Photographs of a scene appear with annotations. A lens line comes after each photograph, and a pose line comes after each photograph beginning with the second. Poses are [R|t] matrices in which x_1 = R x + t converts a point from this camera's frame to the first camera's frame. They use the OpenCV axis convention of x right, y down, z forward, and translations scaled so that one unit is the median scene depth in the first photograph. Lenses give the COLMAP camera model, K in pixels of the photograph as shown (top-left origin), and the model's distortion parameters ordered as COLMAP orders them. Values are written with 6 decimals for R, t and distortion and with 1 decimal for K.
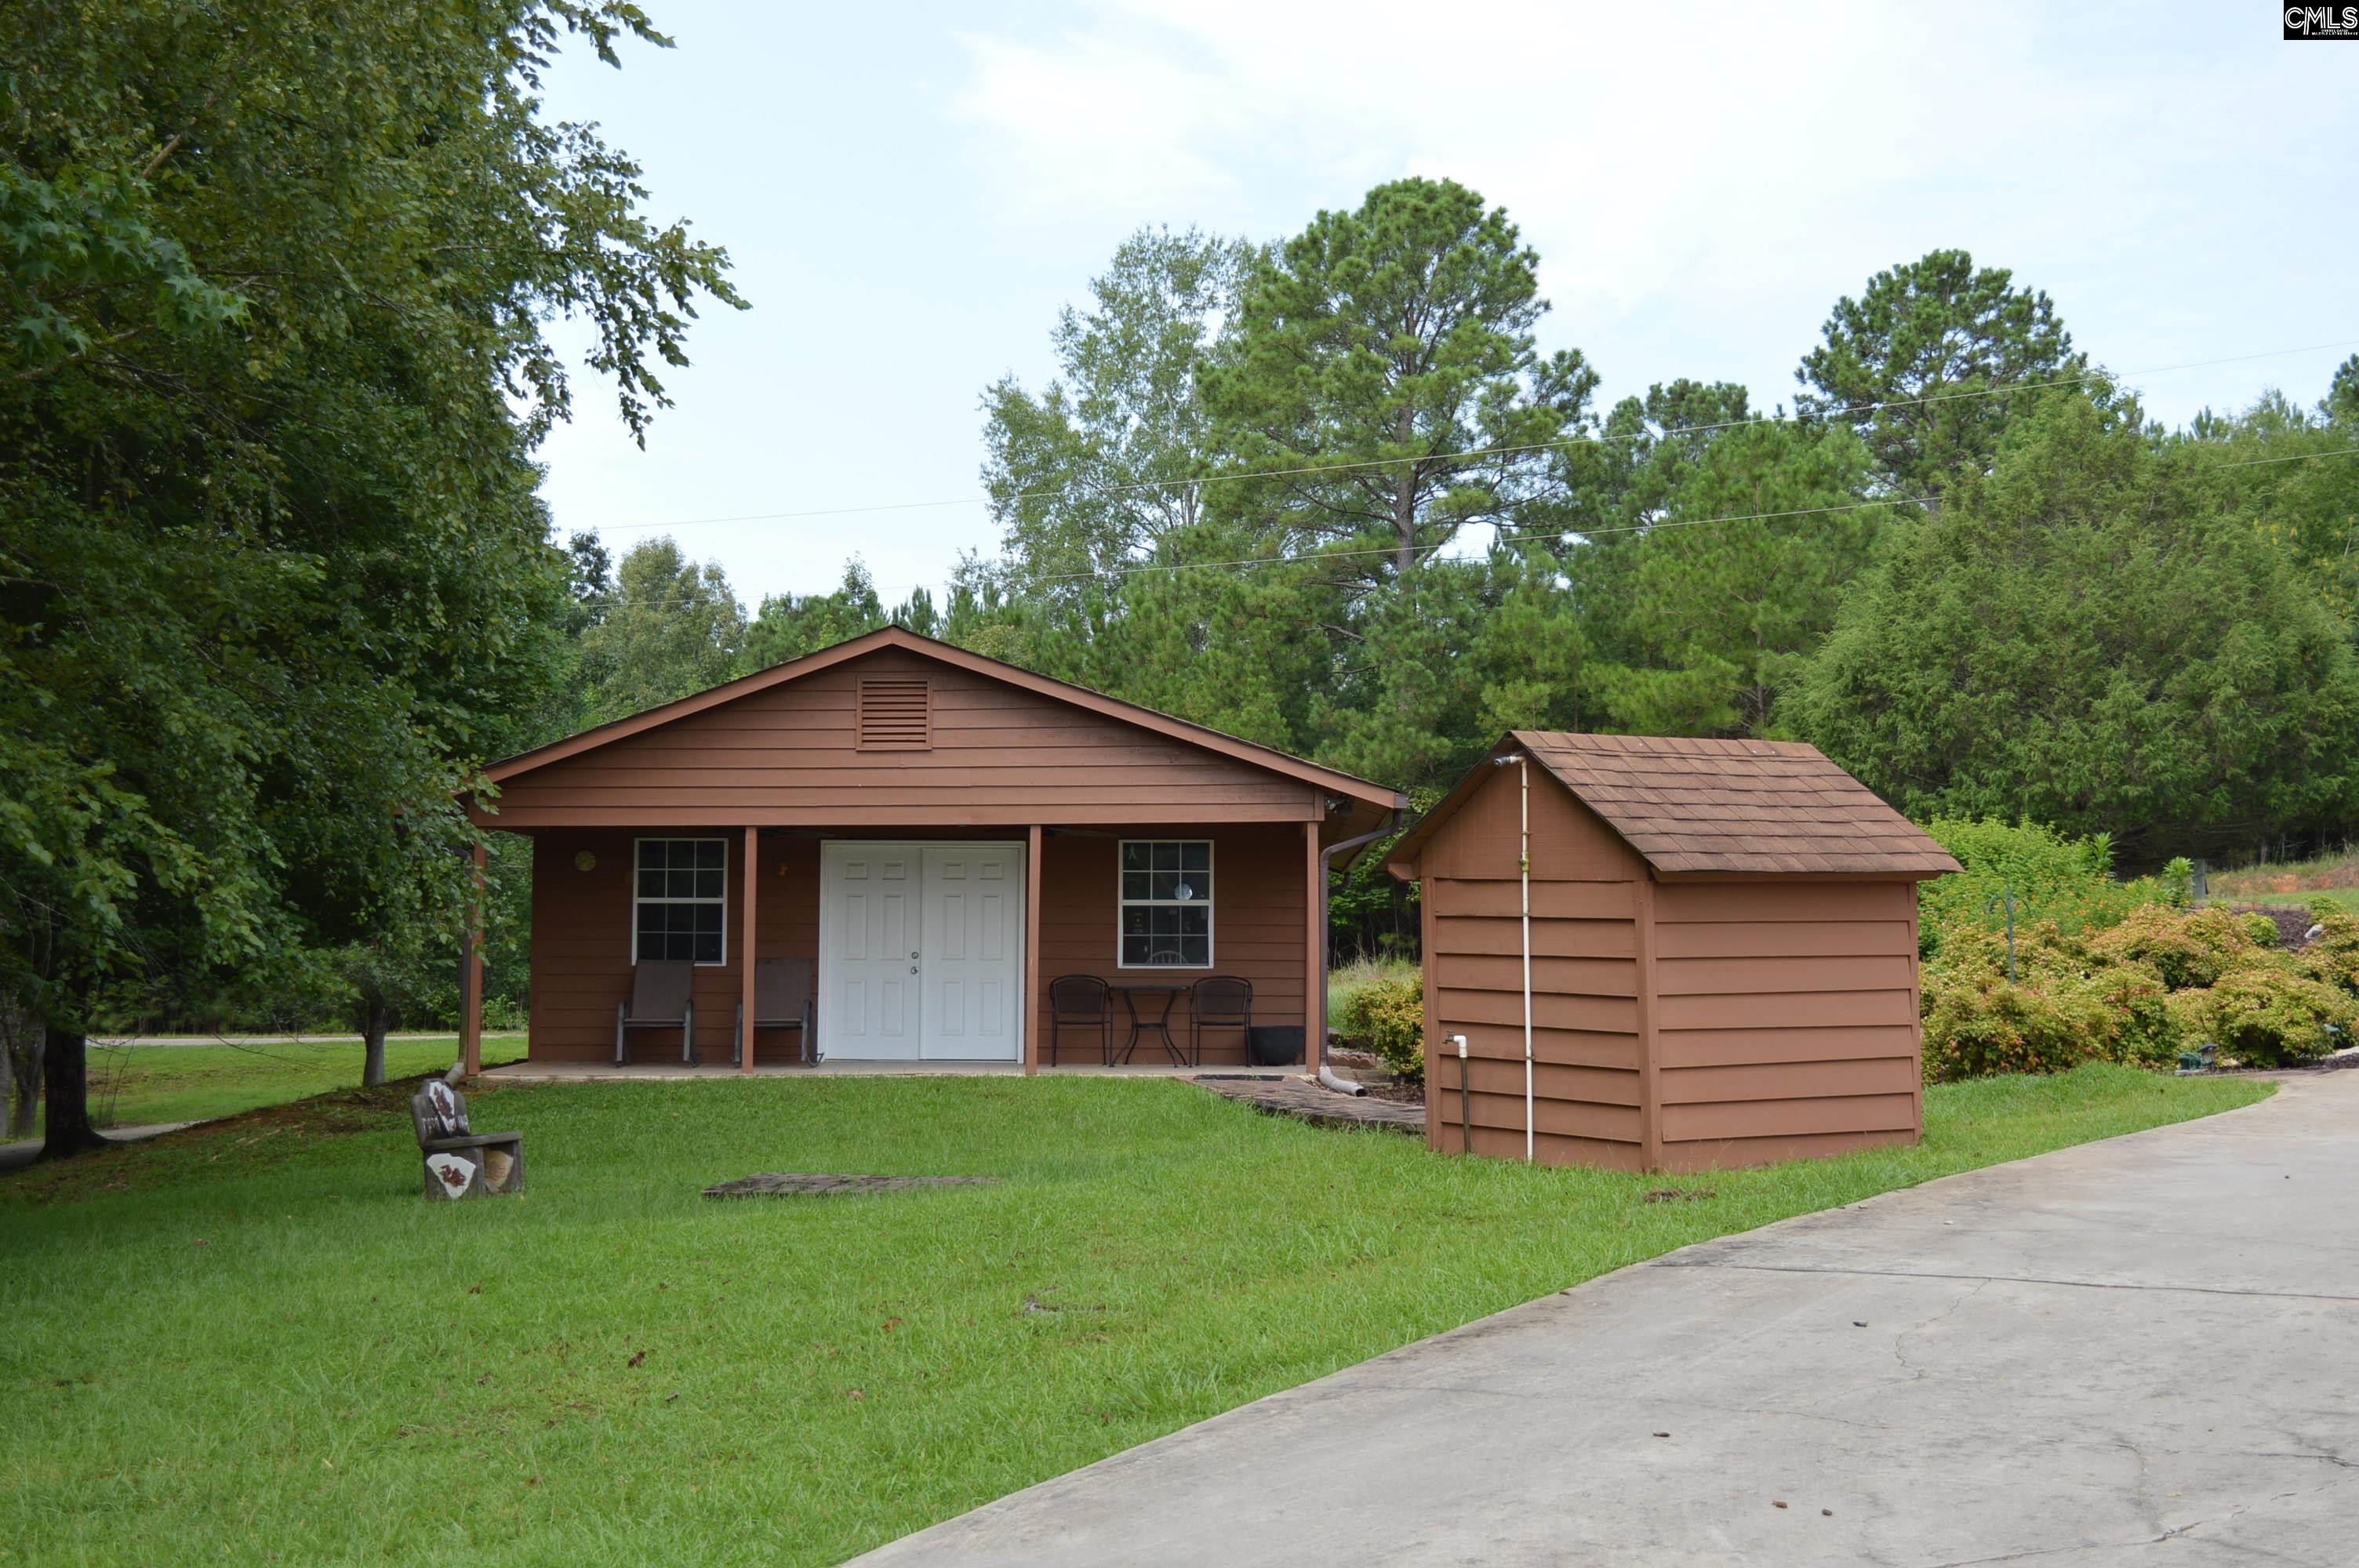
lens RADIAL K [[2913.2, 0, 1179.5], [0, 2913.2, 784.0], [0, 0, 1]] dist [-0.022975, -0.017257]
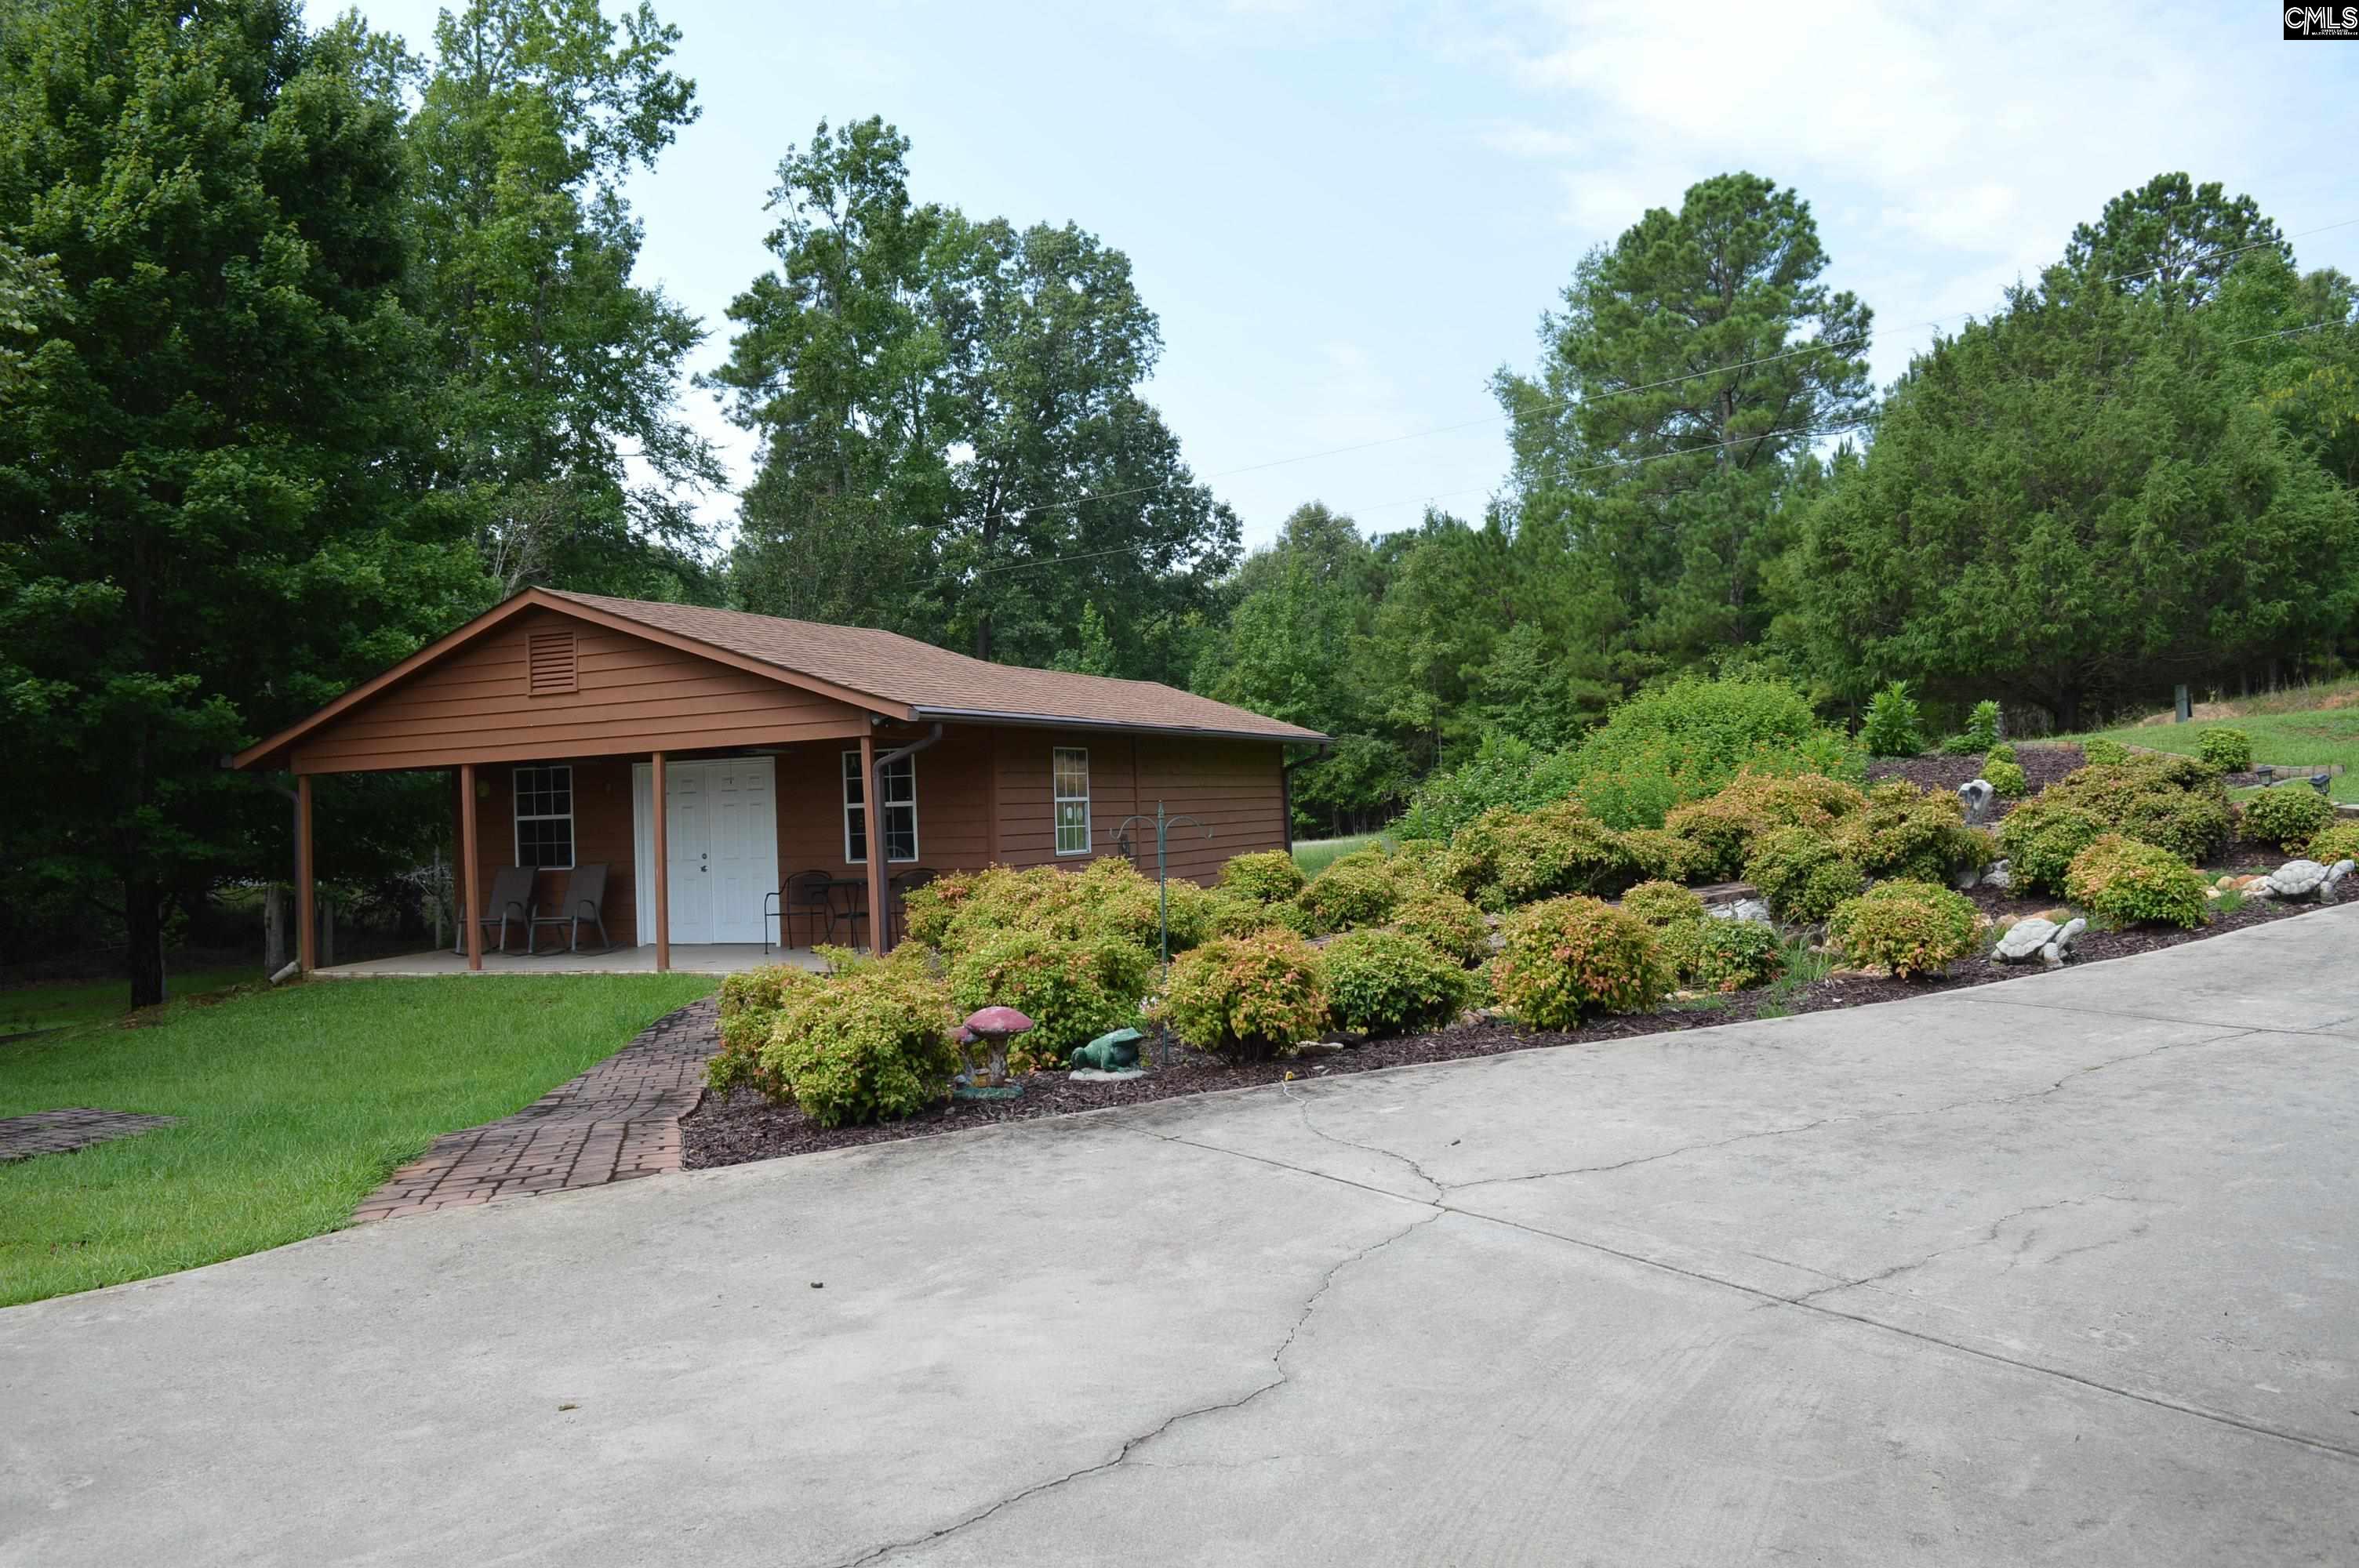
lens RADIAL K [[1831.1, 0, 1179.5], [0, 1831.1, 784.0], [0, 0, 1]] dist [-0.064438, -0.005392]
pose [[0.933353, -0.040926, -0.356619, 0.146939], [0.066241, 0.996054, 0.059059, -0.000678], [0.352795, -0.078746, 0.932381, 0.154746]]
